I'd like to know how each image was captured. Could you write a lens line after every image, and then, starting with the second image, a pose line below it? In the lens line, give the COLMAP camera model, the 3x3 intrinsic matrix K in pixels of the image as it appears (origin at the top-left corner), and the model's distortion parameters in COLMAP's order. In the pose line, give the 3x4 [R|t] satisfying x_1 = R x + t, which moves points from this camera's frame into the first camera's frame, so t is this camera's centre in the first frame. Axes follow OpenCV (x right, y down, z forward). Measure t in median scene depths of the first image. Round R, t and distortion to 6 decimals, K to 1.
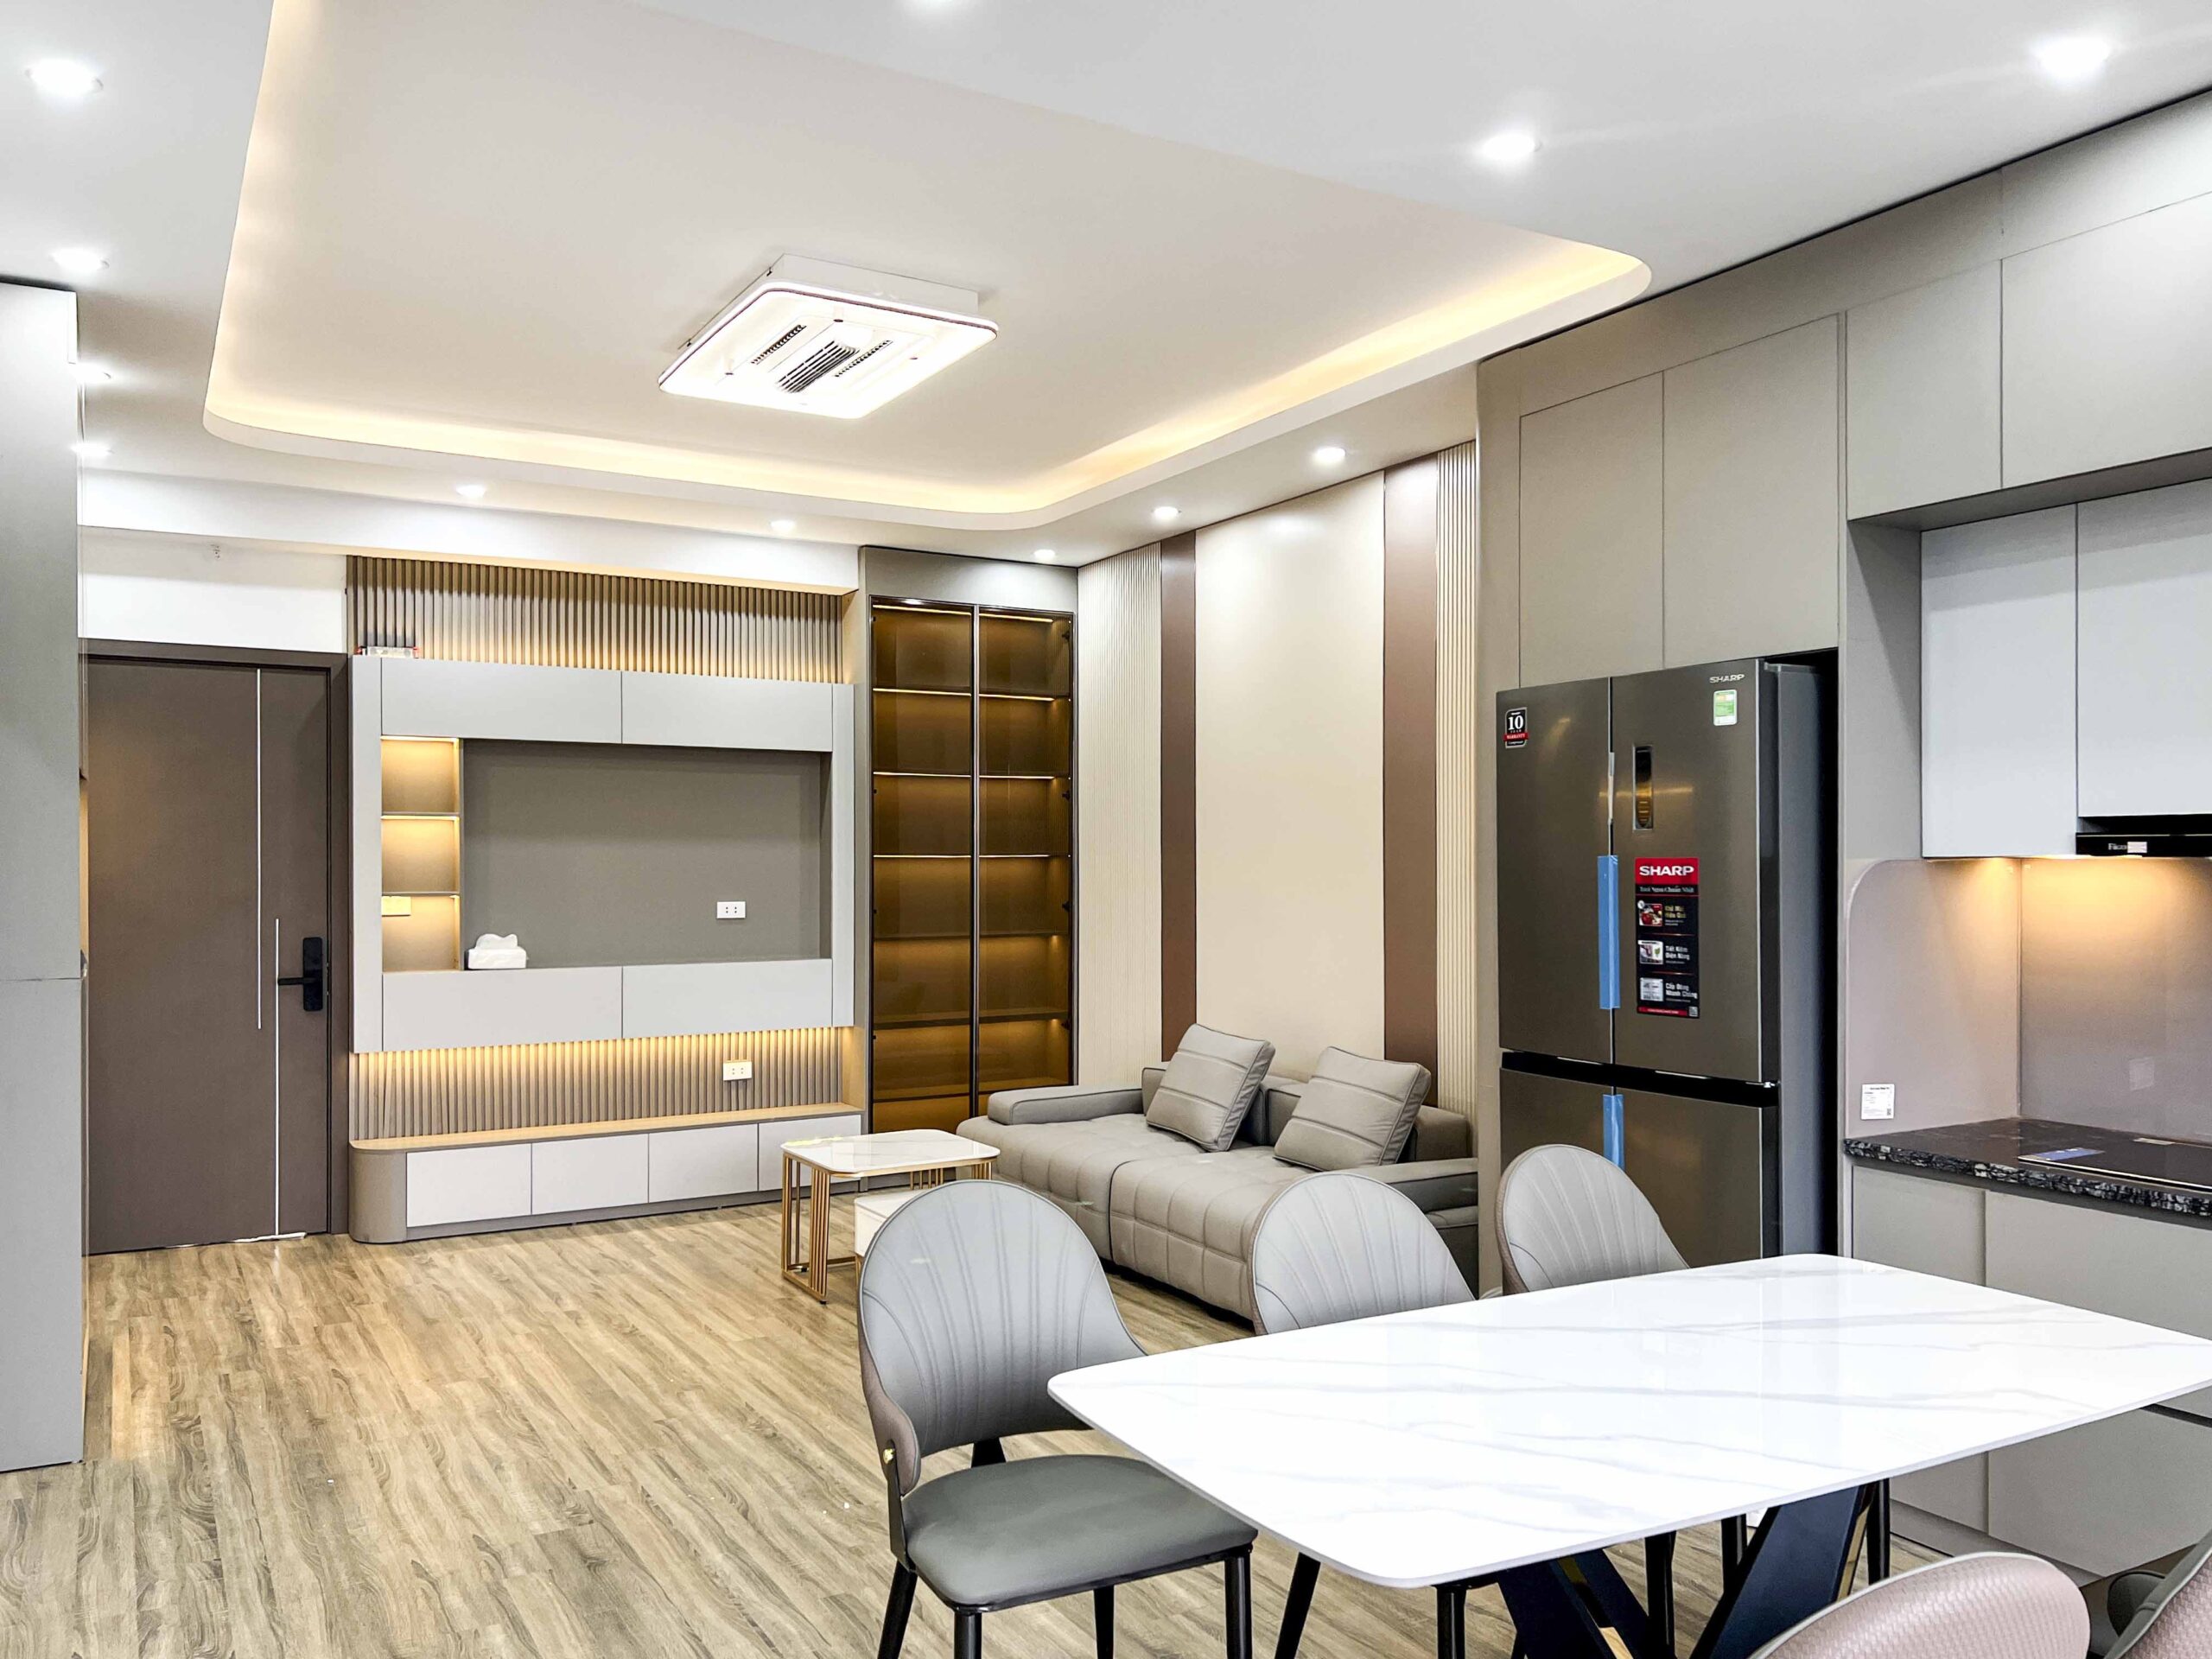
lens RADIAL K [[1684.0, 0, 1113.0], [0, 1684.0, 869.3], [0, 0, 1]] dist [0.024602, 0.008569]
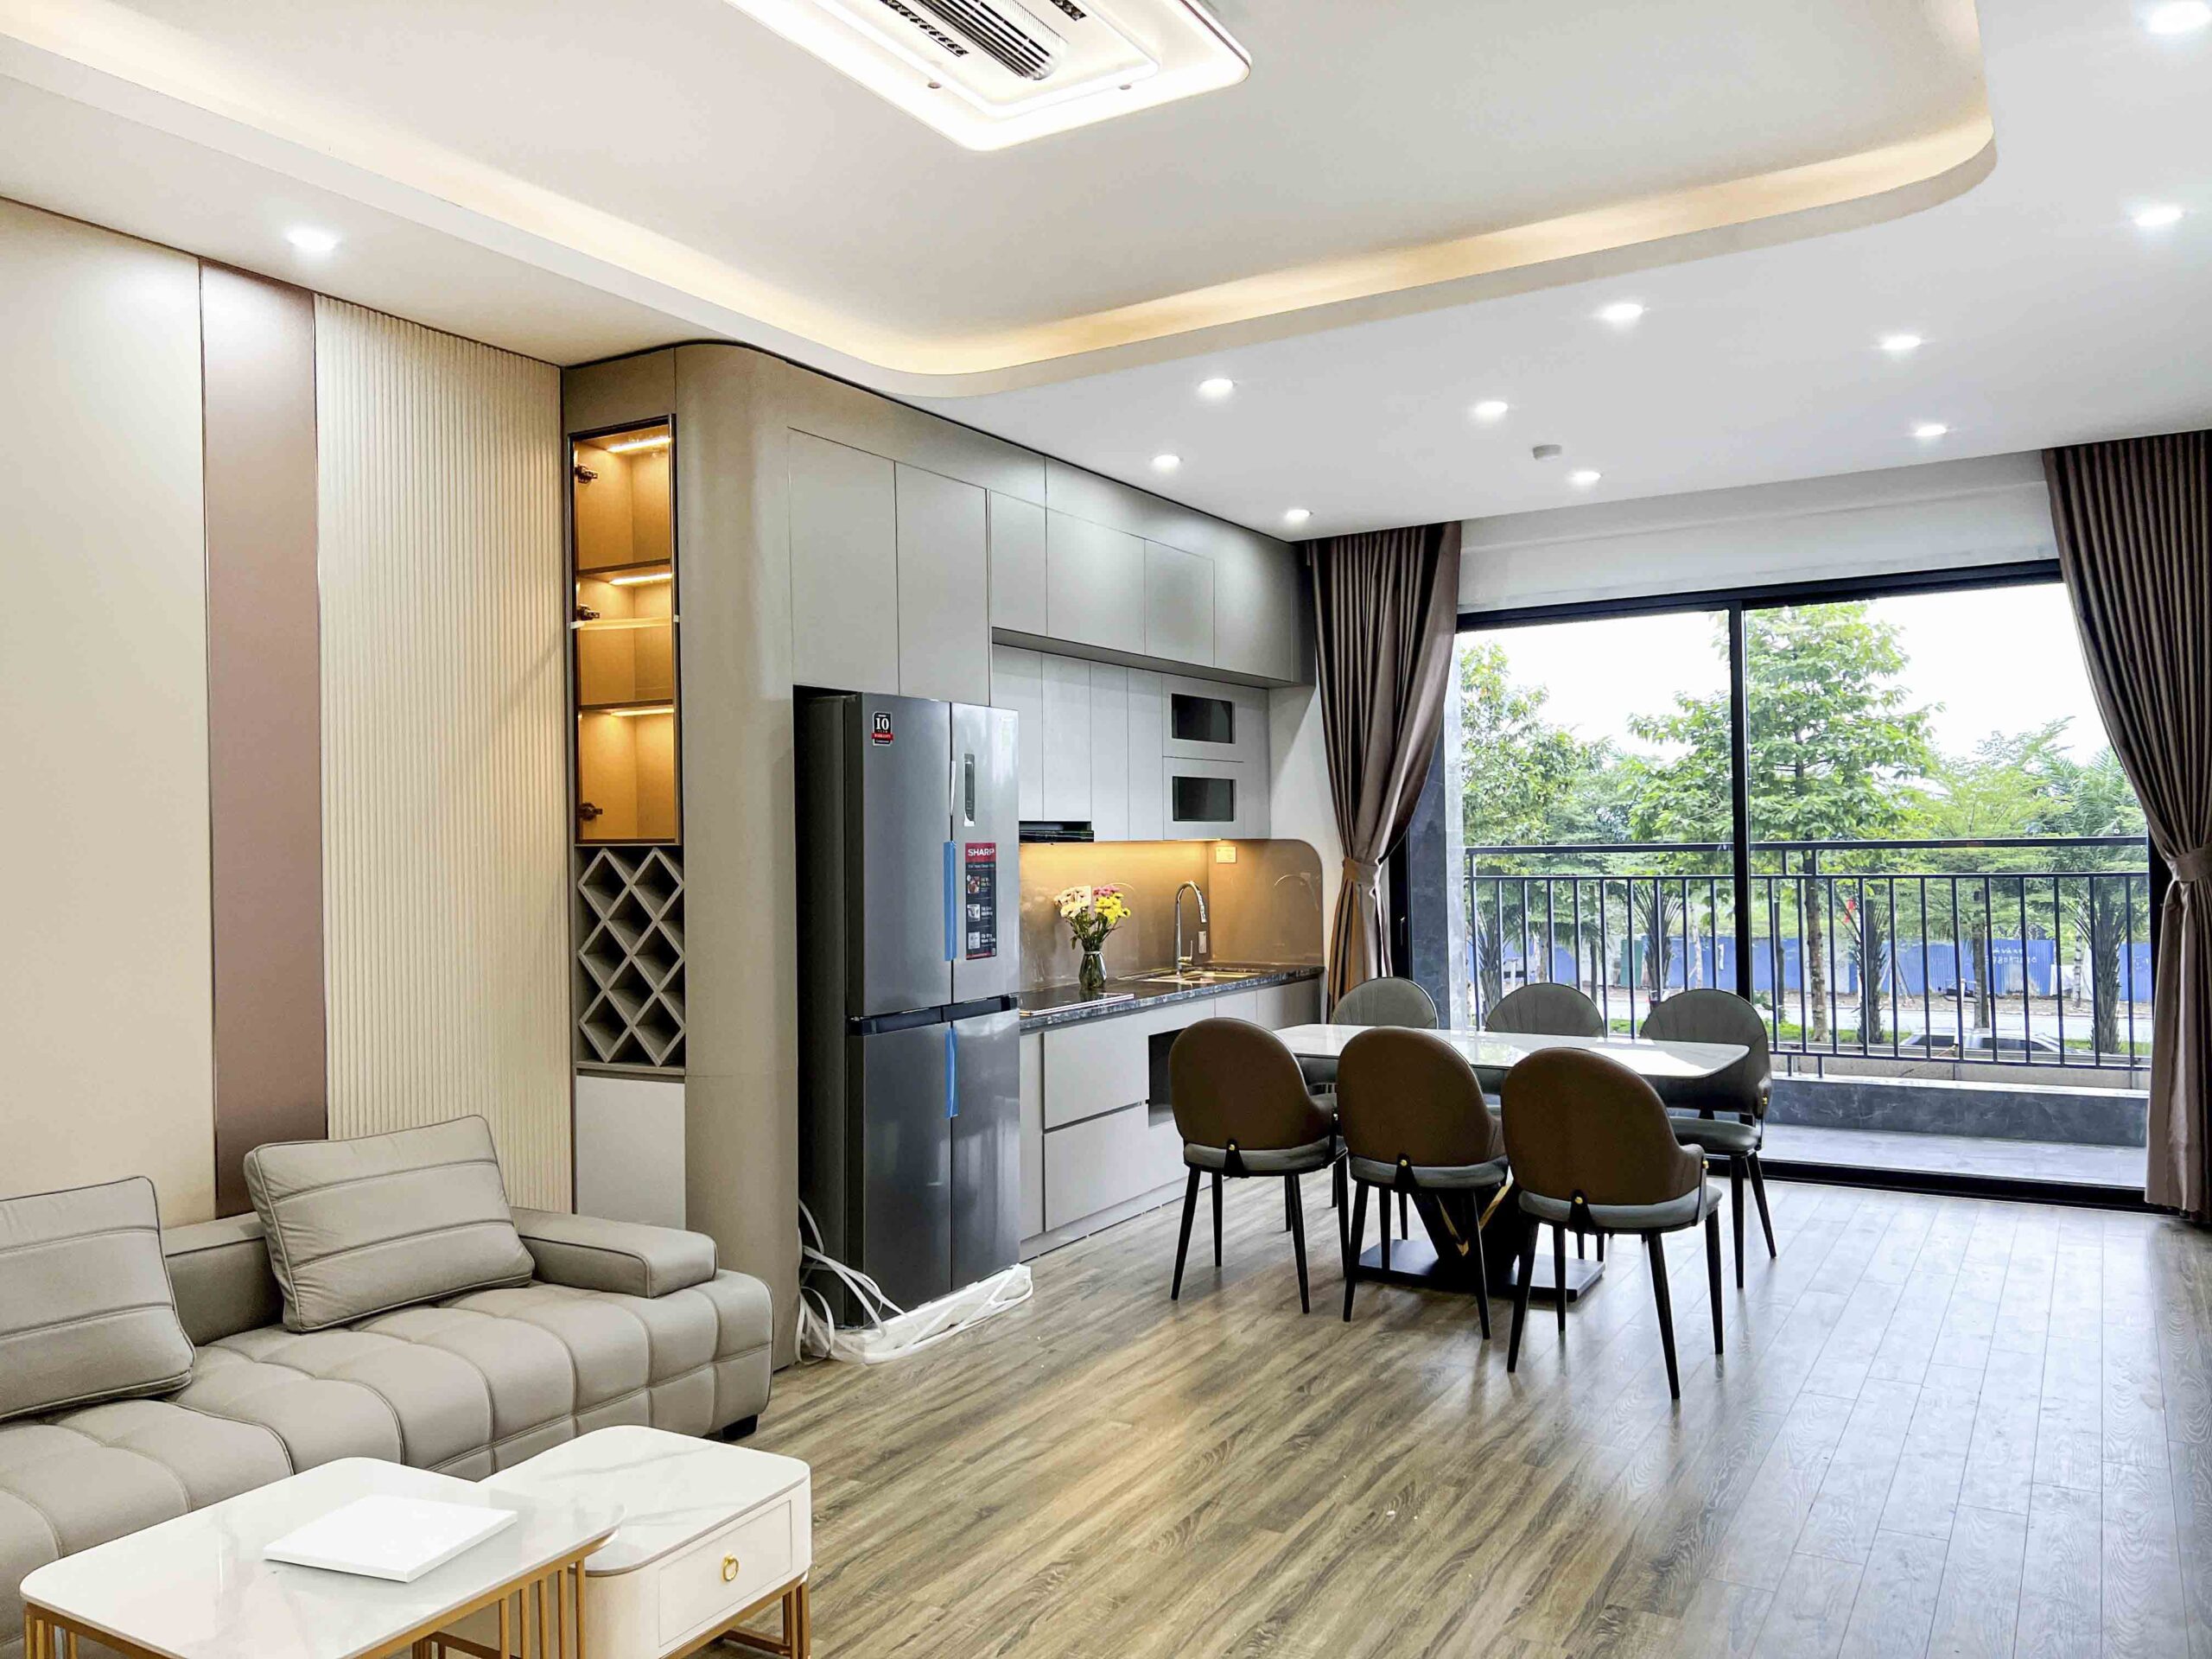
lens RADIAL K [[1682.9, 0, 1110.9], [0, 1682.9, 857.2], [0, 0, 1]] dist [0.096096, -0.089289]
pose [[-0.496174, 0.002228, 0.868220, -0.920899], [0.017631, 0.999816, 0.007510, -0.003291], [-0.868044, 0.019034, -0.496122, 1.616531]]
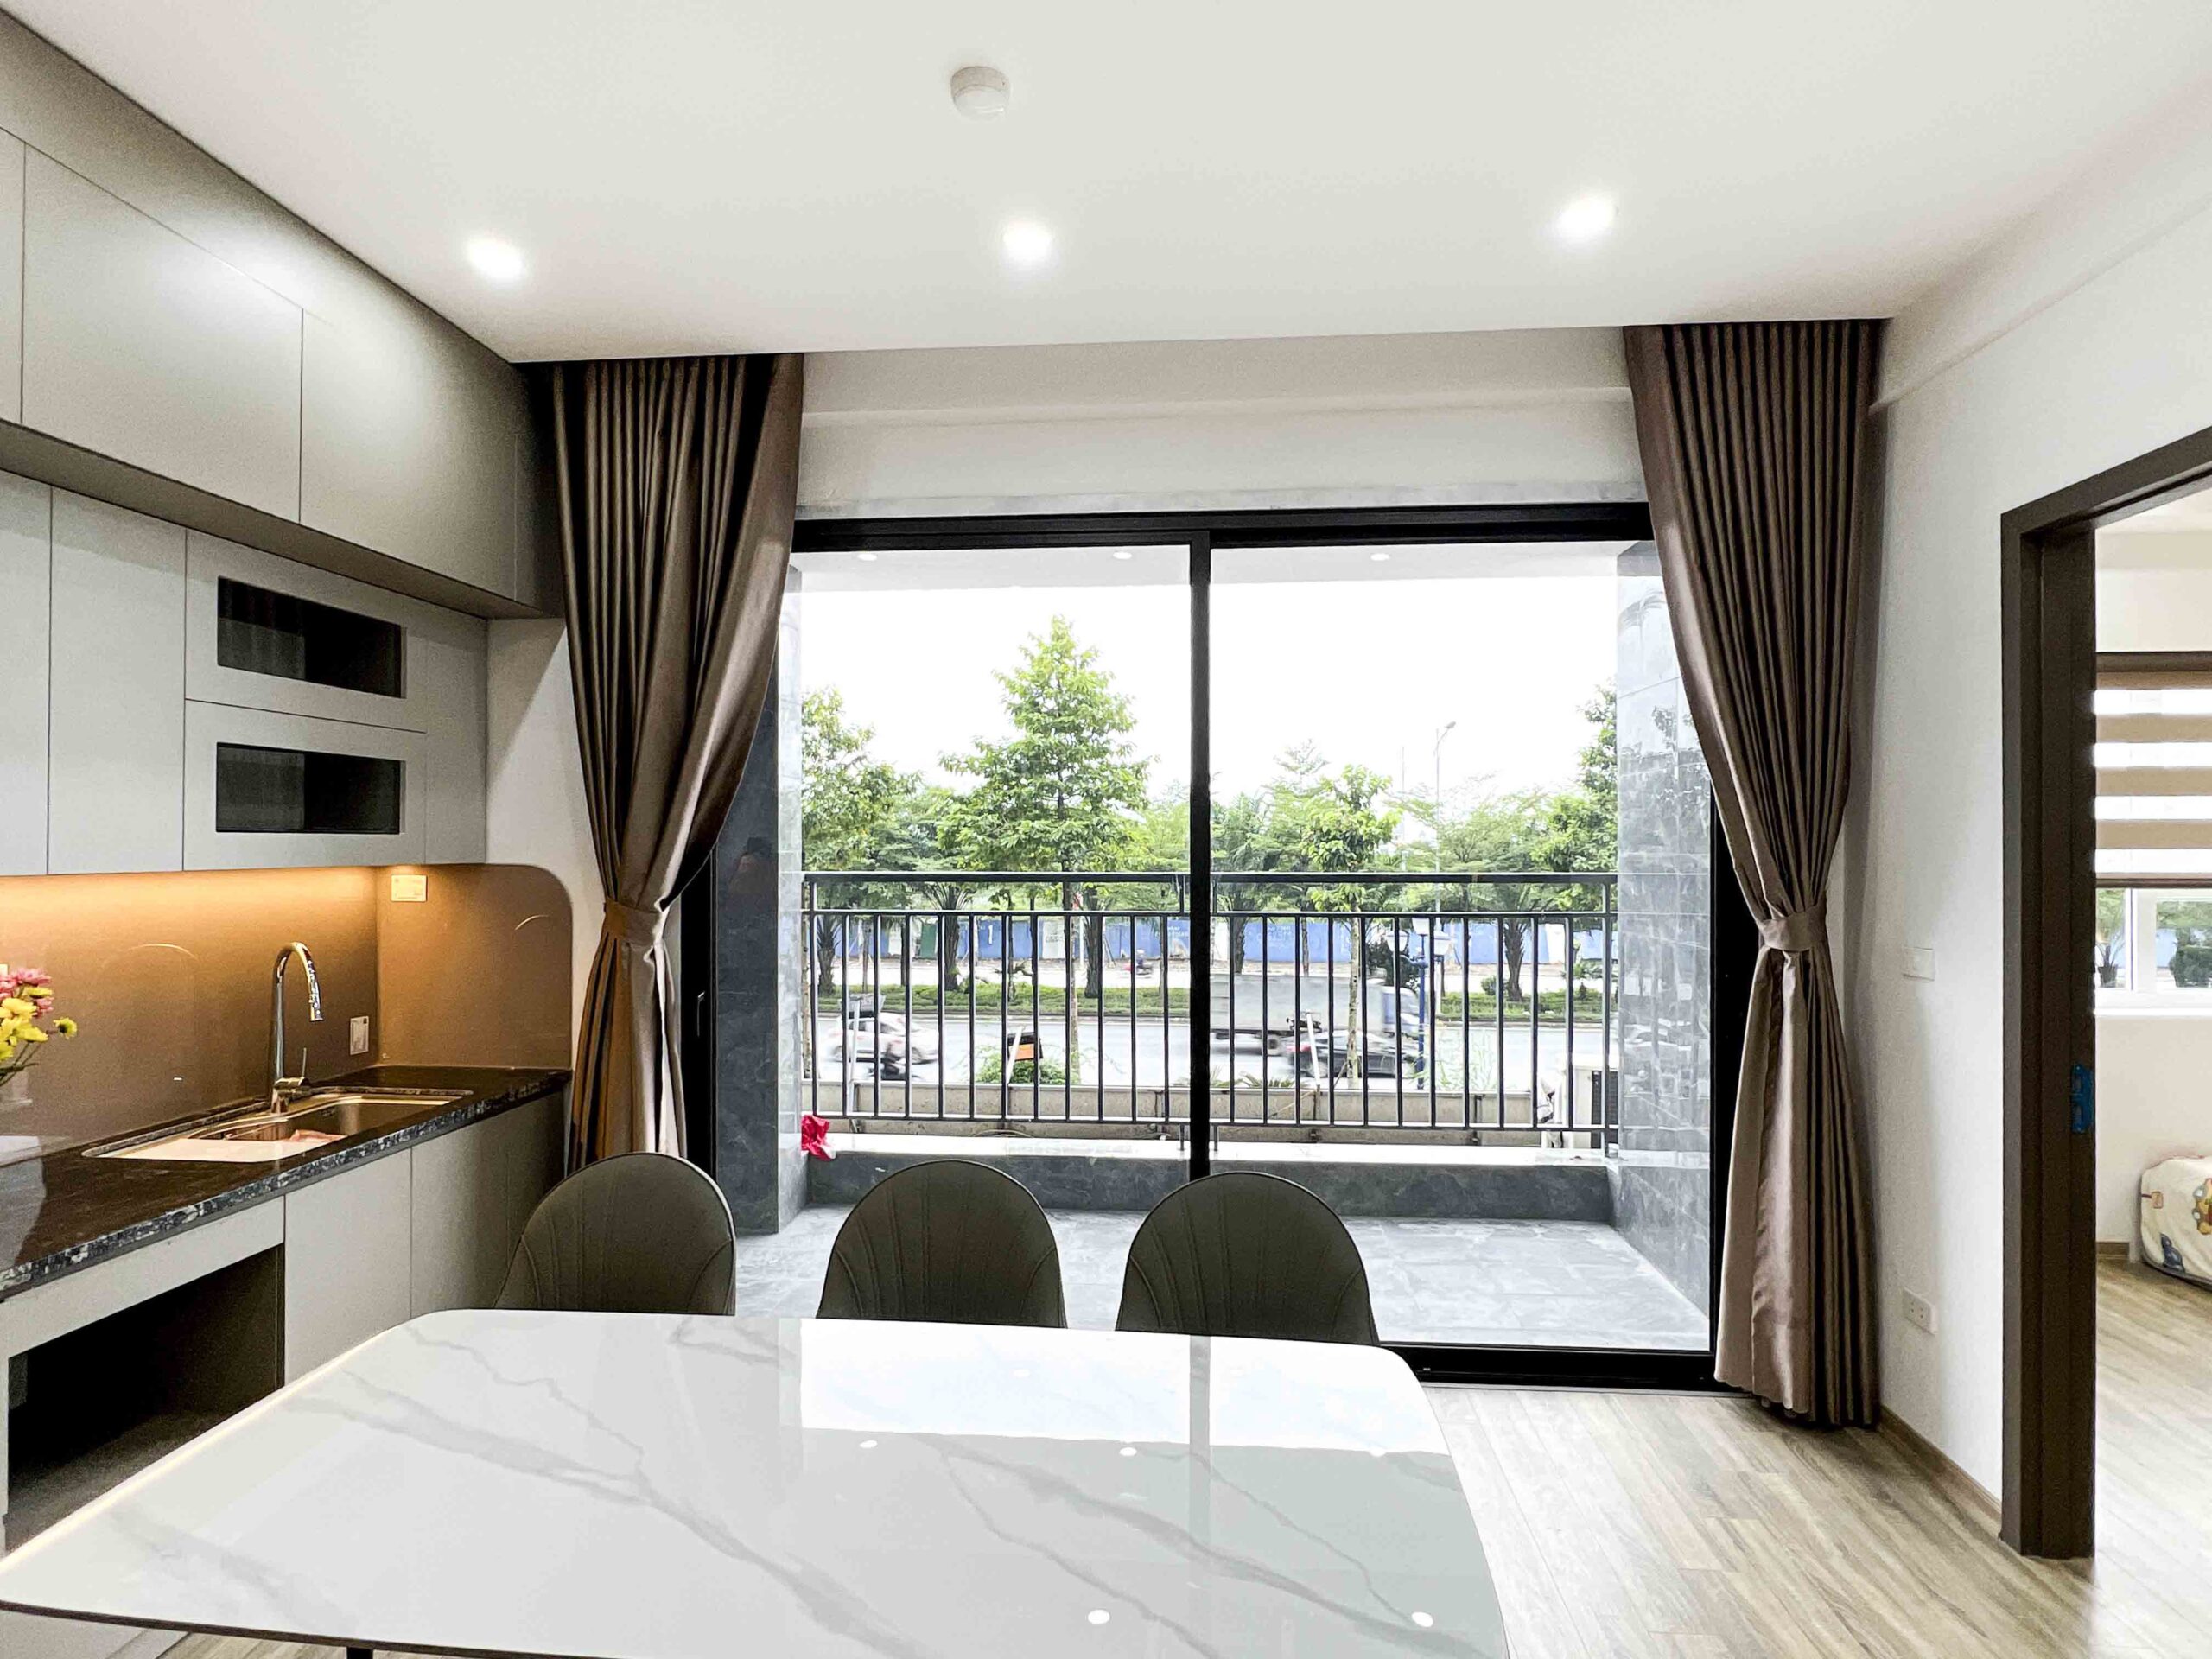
lens RADIAL K [[1207.0, 0, 1105.3], [0, 1207.0, 845.0], [0, 0, 1]] dist [-0.002926, -0.000418]
pose [[-0.823782, -0.000859, 0.566906, -0.099676], [-0.001066, 0.999999, -0.000034, -0.021183], [-0.566906, -0.000632, -0.823782, 0.884304]]
